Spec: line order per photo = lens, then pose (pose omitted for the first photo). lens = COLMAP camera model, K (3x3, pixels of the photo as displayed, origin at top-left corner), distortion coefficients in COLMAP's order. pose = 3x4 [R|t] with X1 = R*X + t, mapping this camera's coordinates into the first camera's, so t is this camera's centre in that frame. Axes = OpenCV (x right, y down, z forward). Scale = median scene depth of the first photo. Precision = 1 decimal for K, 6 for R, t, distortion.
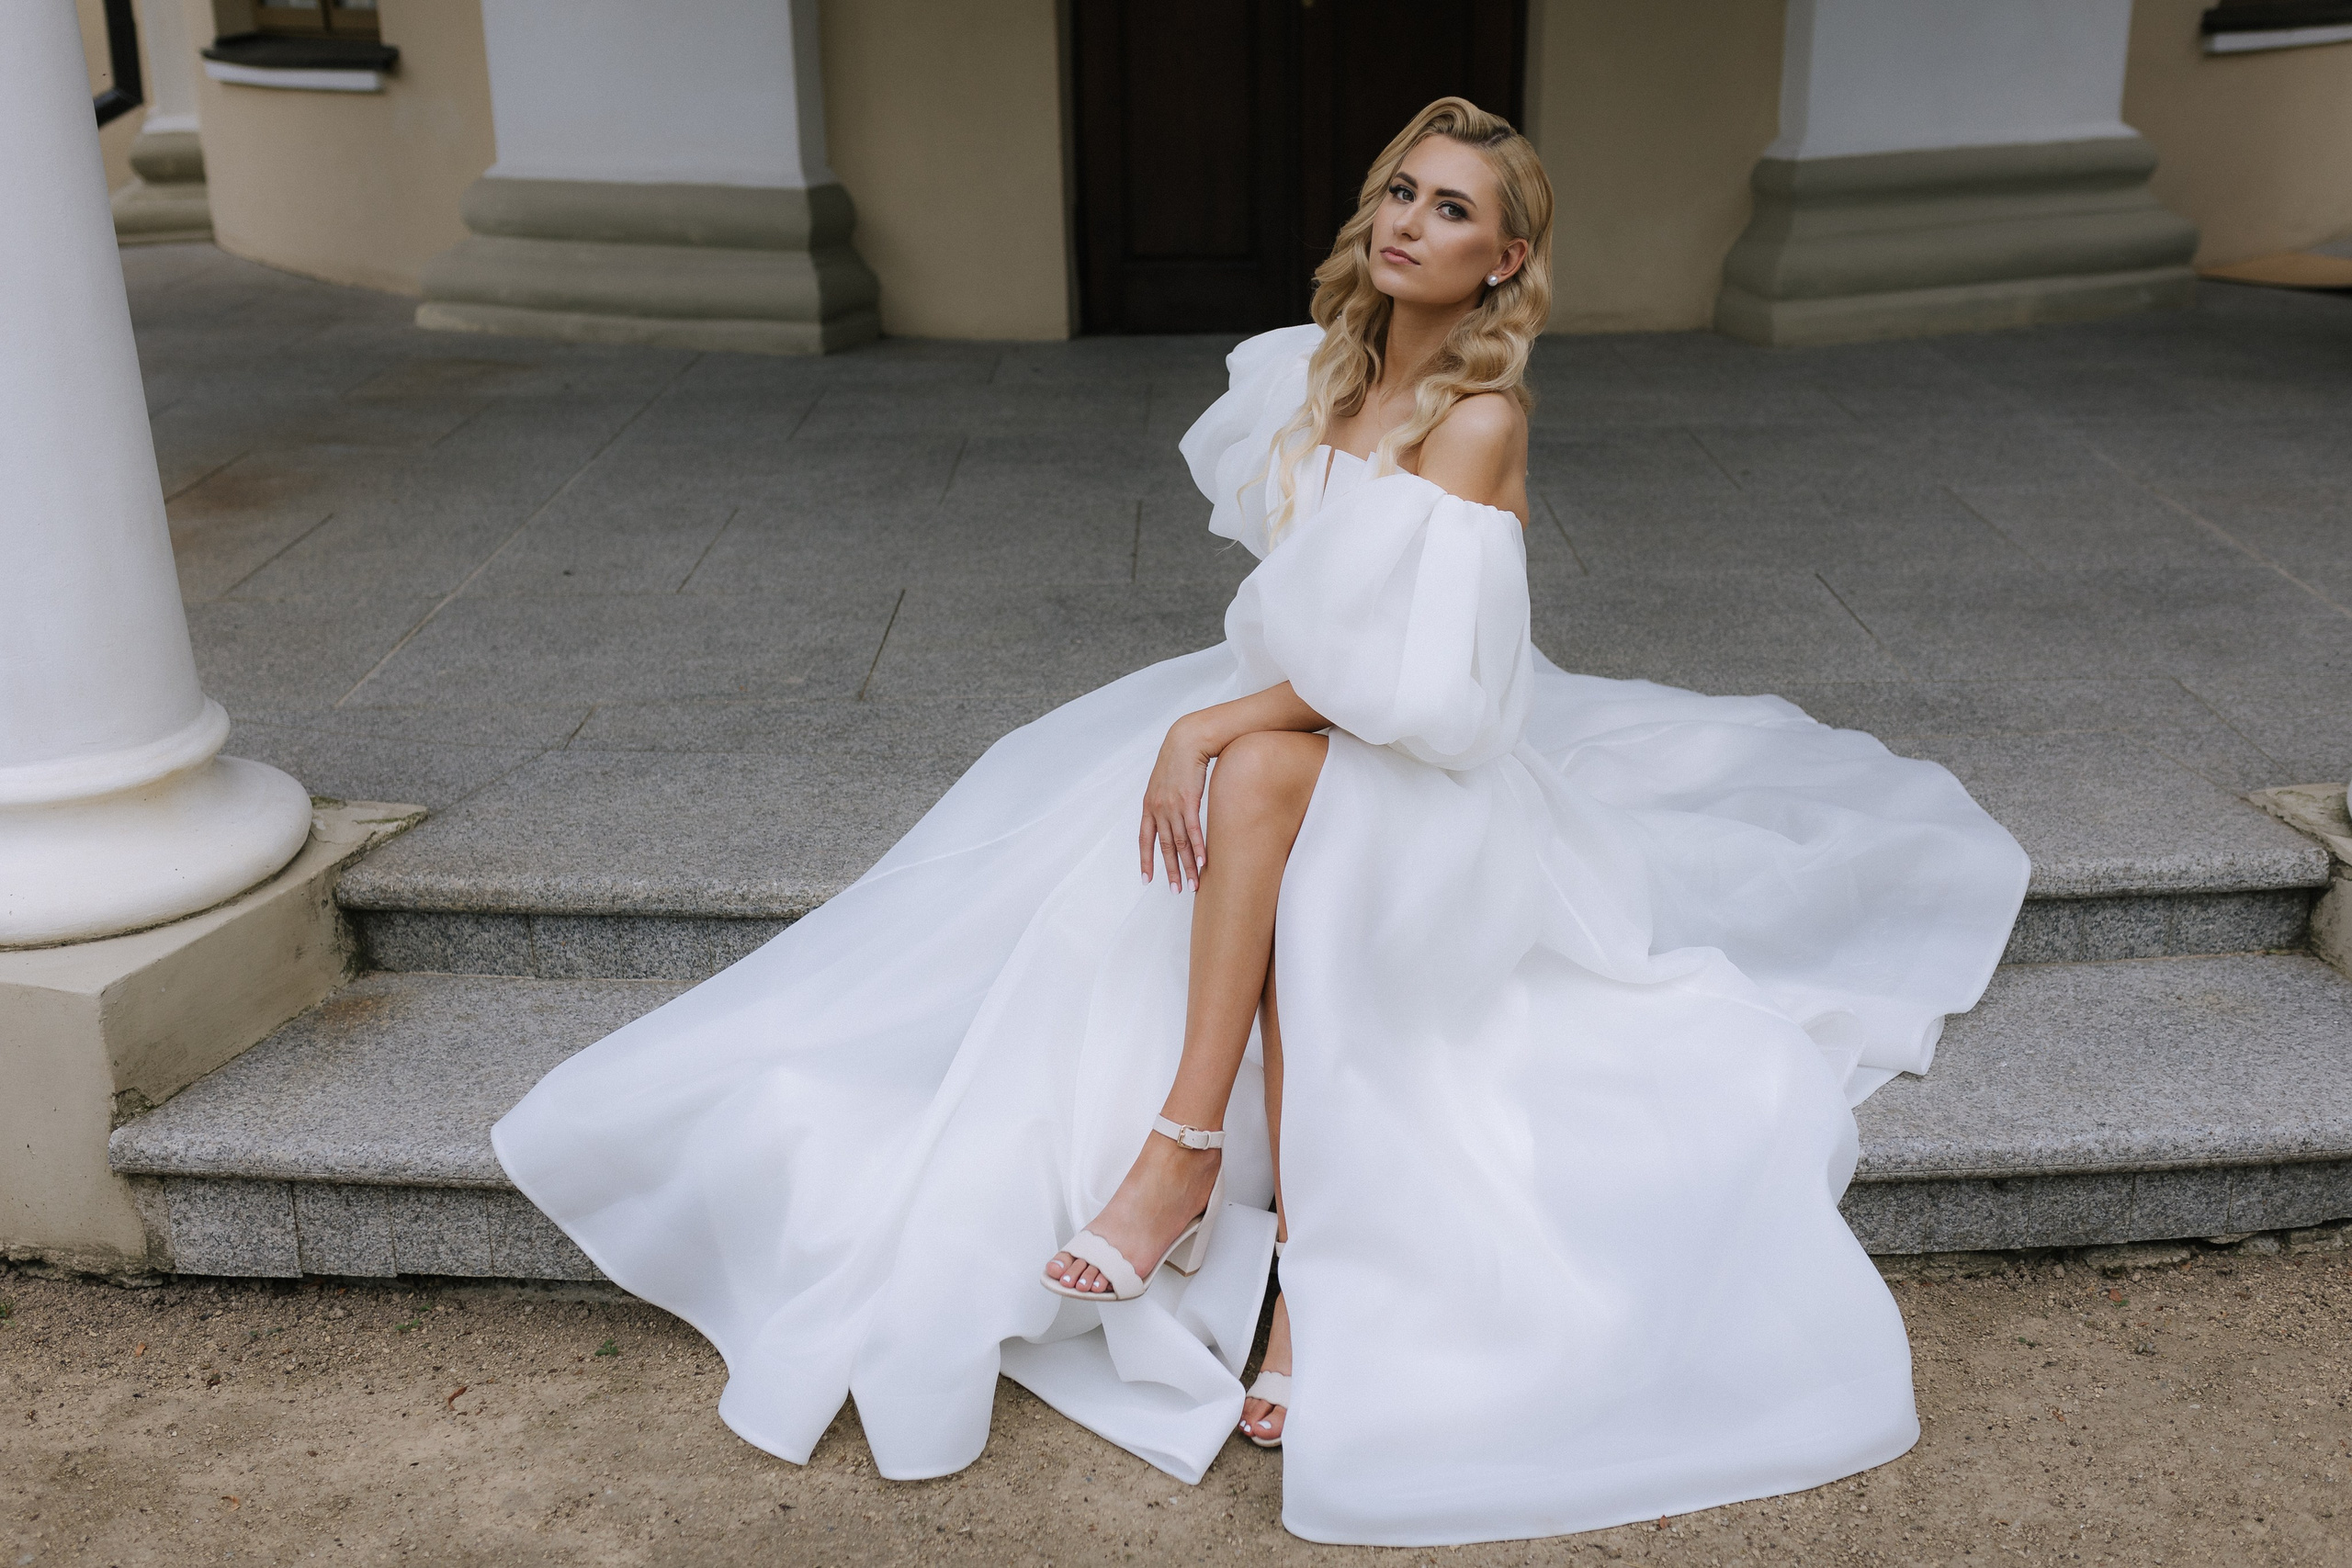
lens RADIAL K [[2261.3, 0, 1183.2], [0, 2261.3, 665.9], [0, 0, 1]] dist [0.000175, 0.011262]
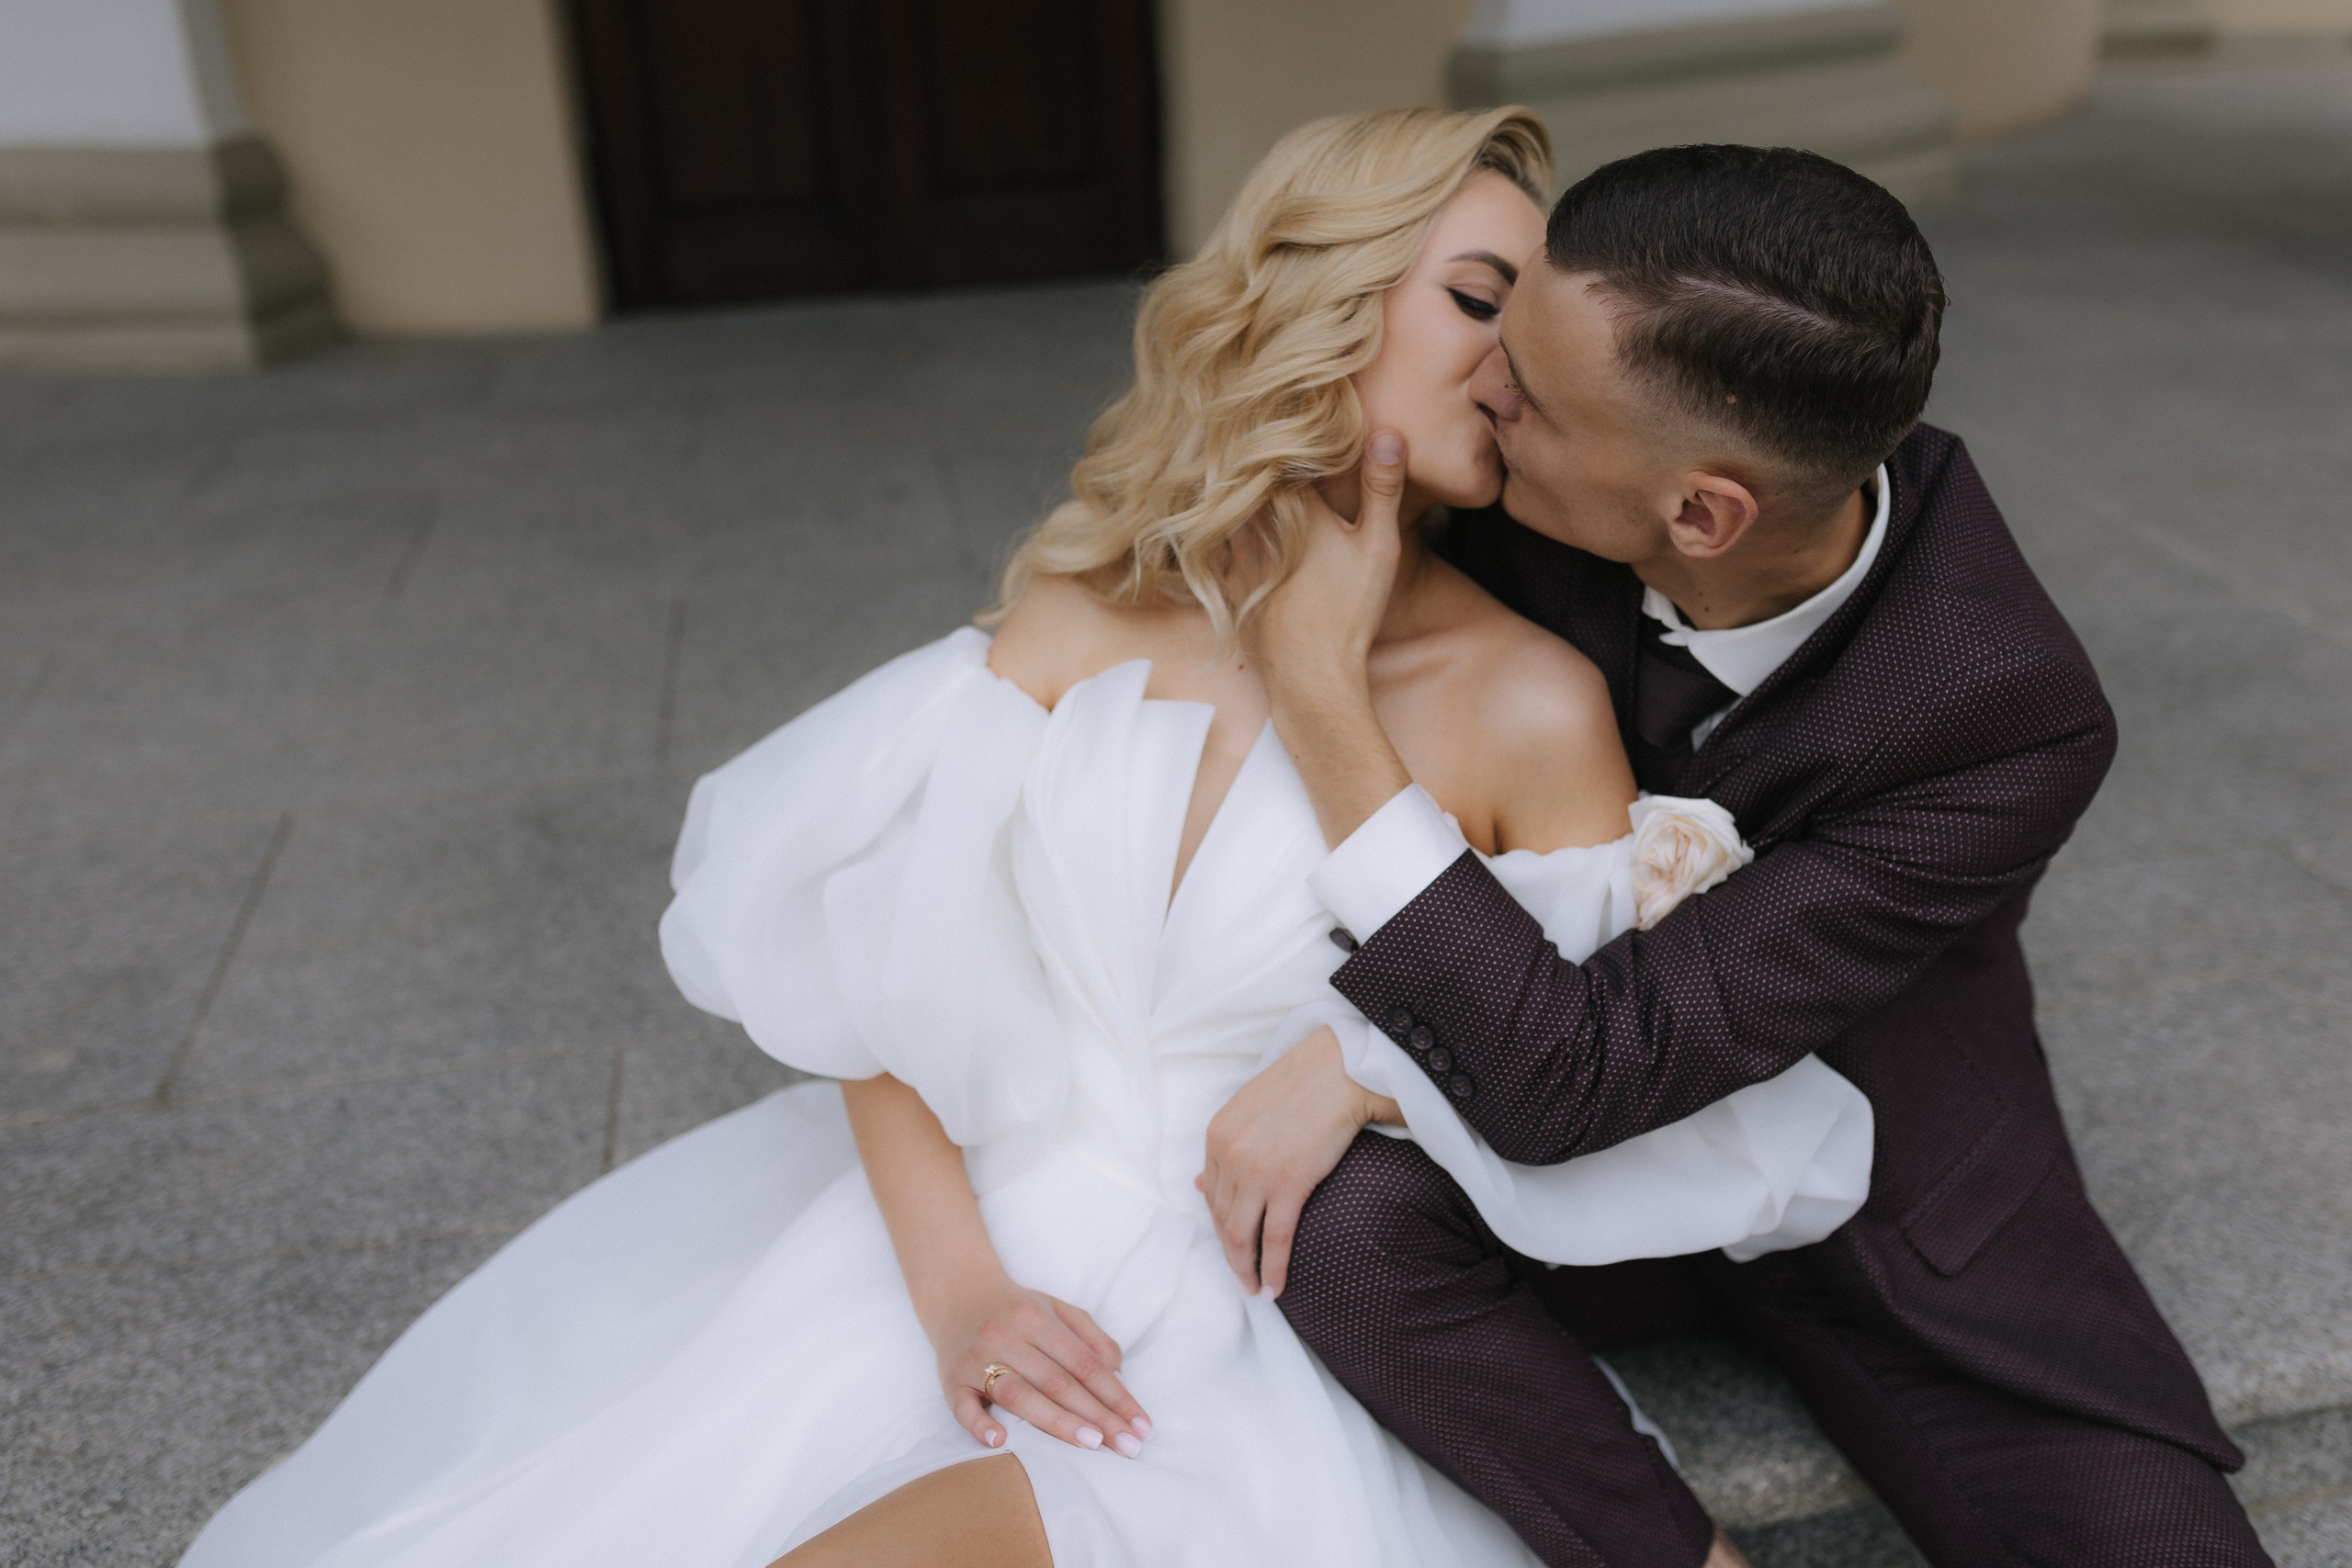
lens RADIAL K [[2346.1, 0, 1226.1], [0, 2346.1, 833.2], [0, 0, 1]] dist [-0.001268, 0.011483]
pose [[0.981861, -0.099083, 0.161653, 0.034512], [0.082441, 0.990878, 0.106607, -0.102555], [-0.170742, -0.091346, 0.981072, 0.421532]]
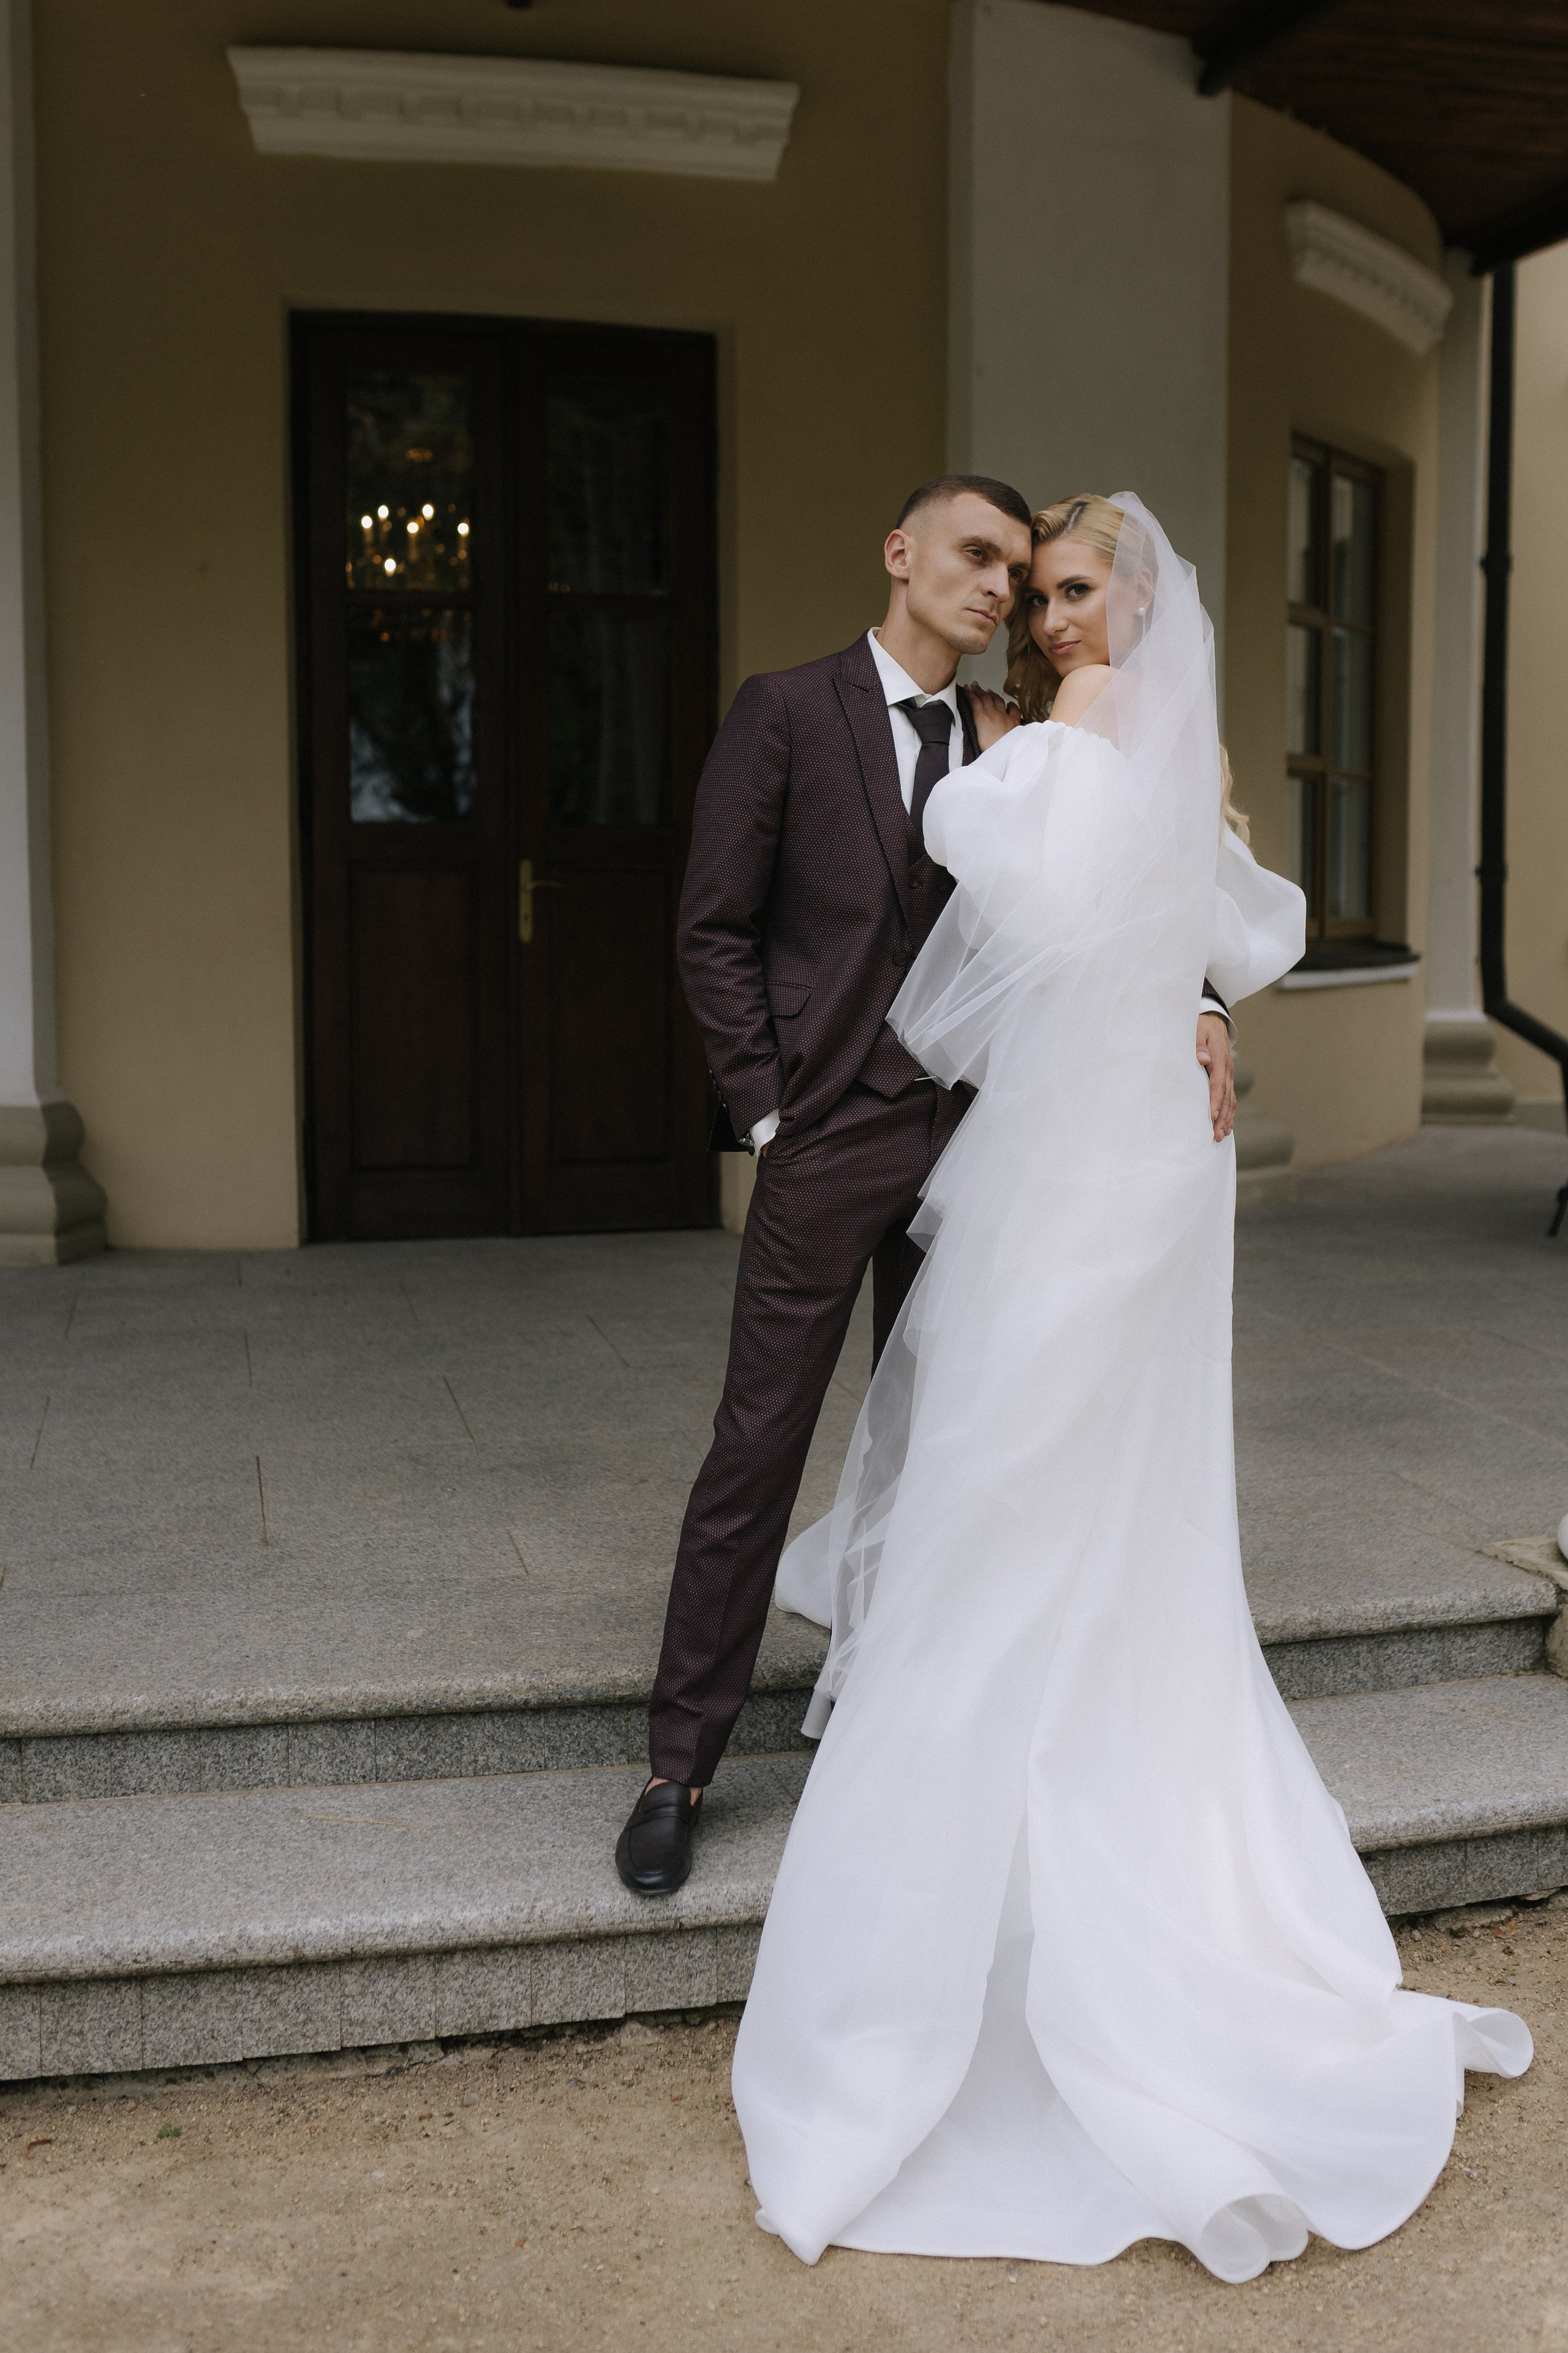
lens RADIAL K [[2262.3, 0, 788.7], [0, 2262.3, 1037.6], [0, 0, 1]] dist [0.000175, 0.011262]
pose [[0.975204, 0.001142, 0.221306, -0.153399], [0.053061, 0.969613, -0.238822, 0.056191], [-0.214854, 0.244643, 0.945509, -0.135829]]
